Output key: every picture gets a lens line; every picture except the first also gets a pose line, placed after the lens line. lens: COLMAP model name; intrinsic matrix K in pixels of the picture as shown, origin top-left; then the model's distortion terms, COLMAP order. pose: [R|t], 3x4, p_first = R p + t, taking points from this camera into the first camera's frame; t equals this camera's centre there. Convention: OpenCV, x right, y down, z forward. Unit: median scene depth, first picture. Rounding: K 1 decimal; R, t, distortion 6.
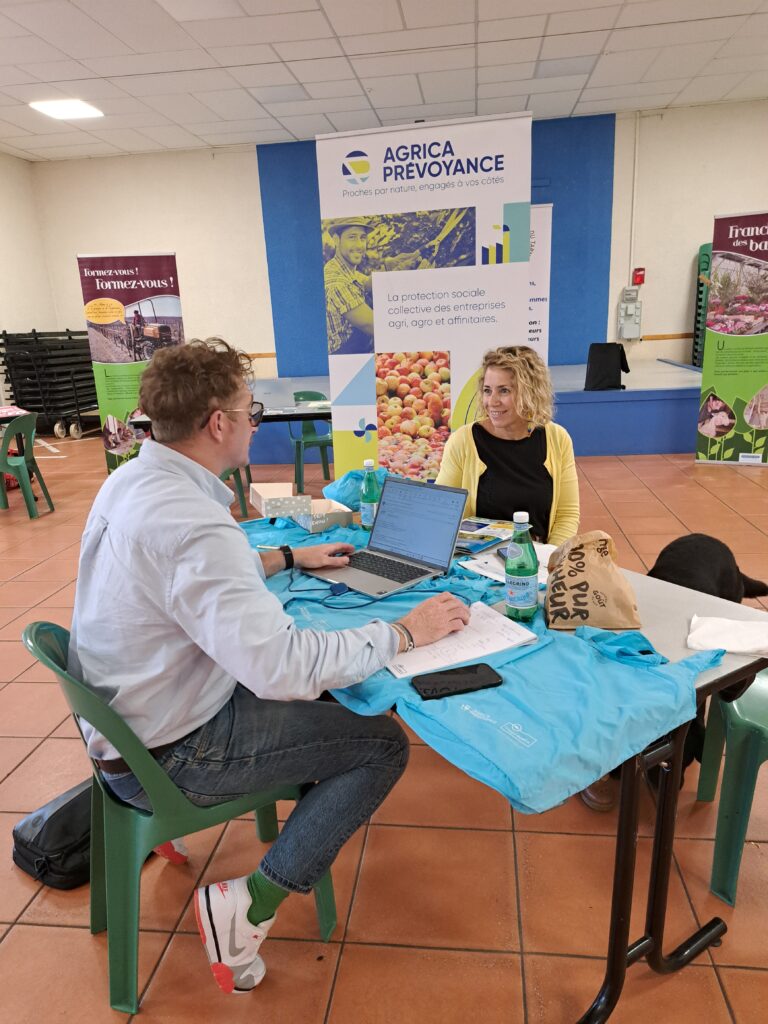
lens RADIAL K [[715.3, 0, 382.3], [0, 715.3, 515.2], [0, 0, 1]] dist [0.022291, -0.002833]
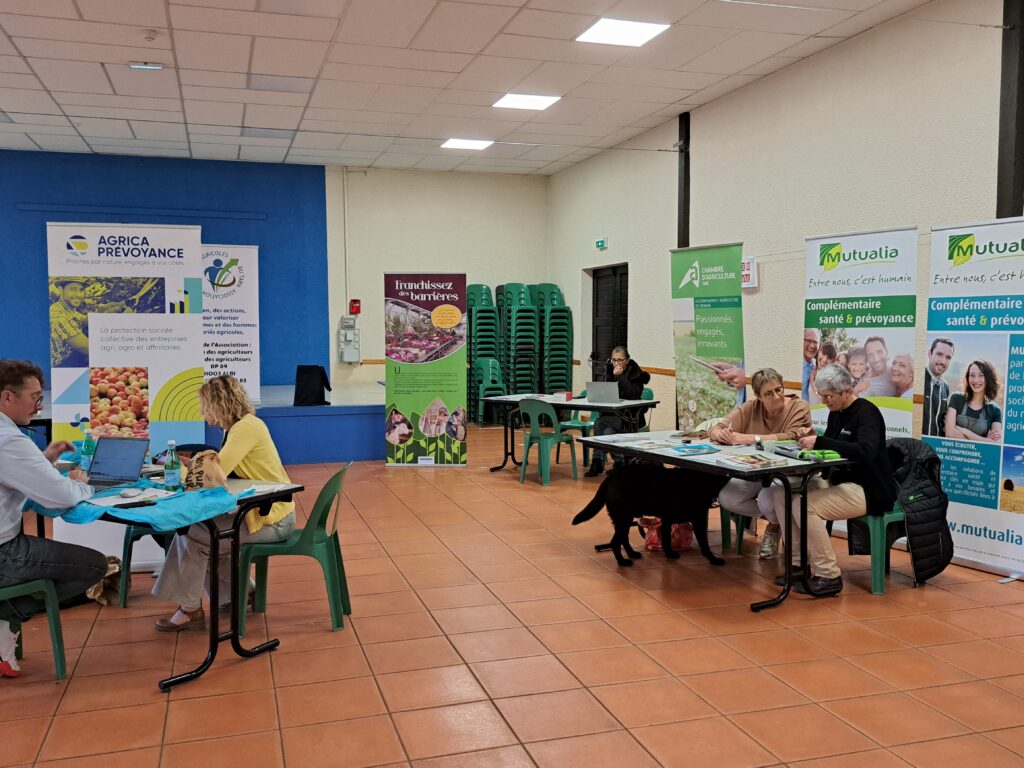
lens RADIAL K [[911.2, 0, 518.4], [0, 911.2, 391.6], [0, 0, 1]] dist [0.103879, -0.066647]
pose [[0.904317, 0.017039, 0.426521, -0.025381], [0.069662, 0.979917, -0.186844, 0.220860], [-0.421138, 0.198679, 0.884969, -0.962634]]
